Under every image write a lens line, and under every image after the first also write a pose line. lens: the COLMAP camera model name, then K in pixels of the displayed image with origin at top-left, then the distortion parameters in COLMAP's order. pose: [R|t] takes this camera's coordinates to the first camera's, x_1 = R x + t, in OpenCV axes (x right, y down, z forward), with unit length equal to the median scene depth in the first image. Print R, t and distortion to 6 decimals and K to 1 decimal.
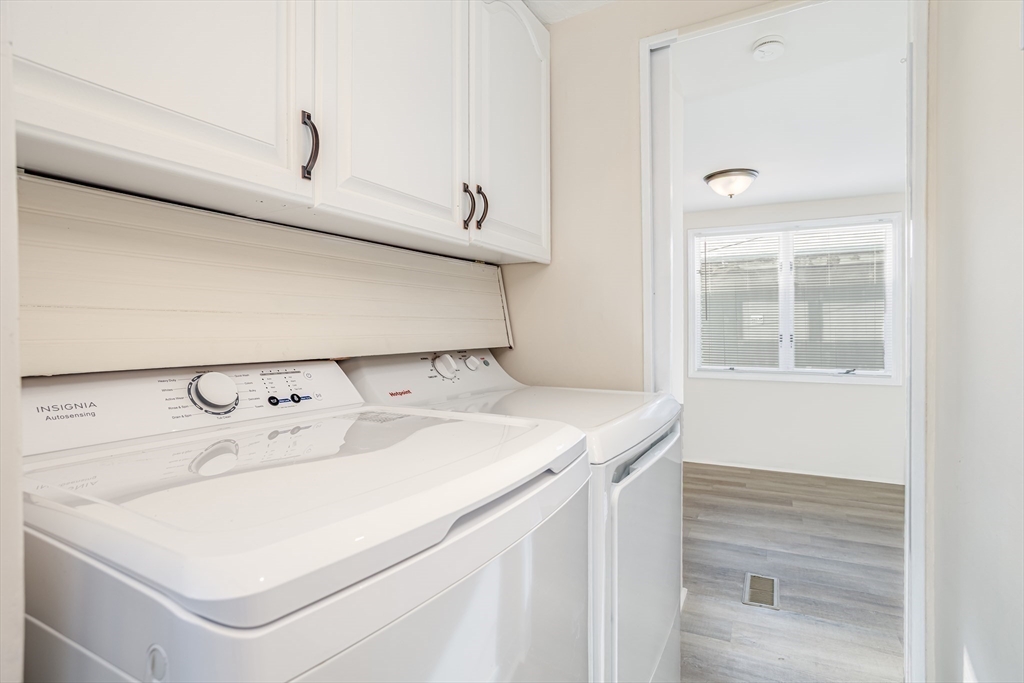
lens RADIAL K [[499.2, 0, 520.5], [0, 499.2, 328.5], [0, 0, 1]] dist [-0.049844, 0.025966]
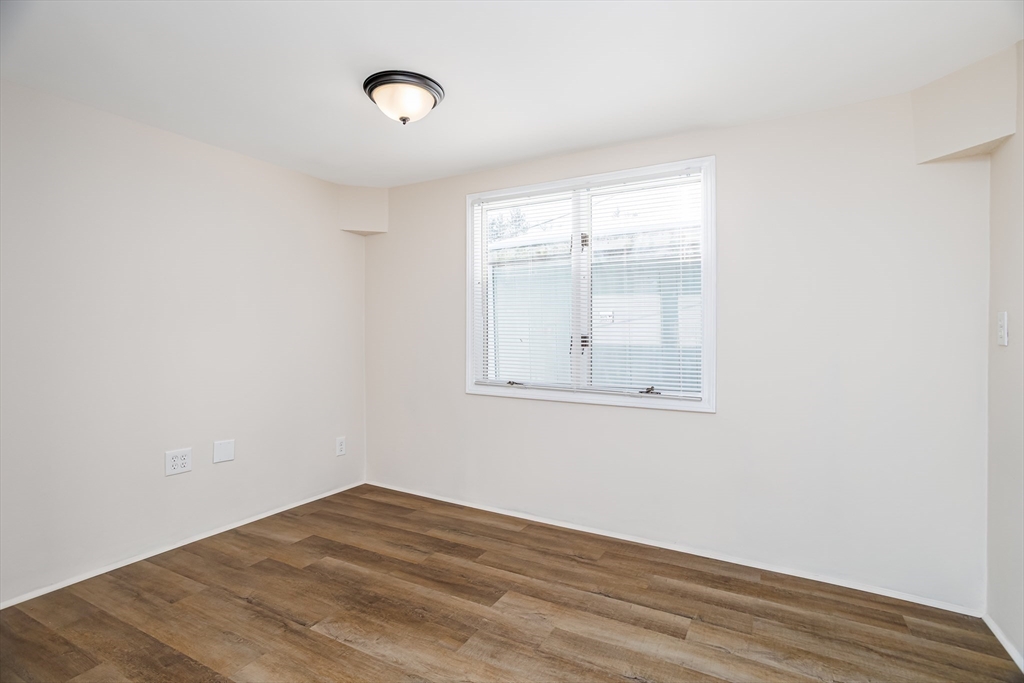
lens RADIAL K [[499.2, 0, 520.5], [0, 499.2, 328.5], [0, 0, 1]] dist [-0.049844, 0.025966]
pose [[0.999912, 0.011246, -0.007022, 0.595237], [-0.011212, 0.999926, 0.004746, -0.001247], [0.007075, -0.004666, 0.999964, 0.364019]]
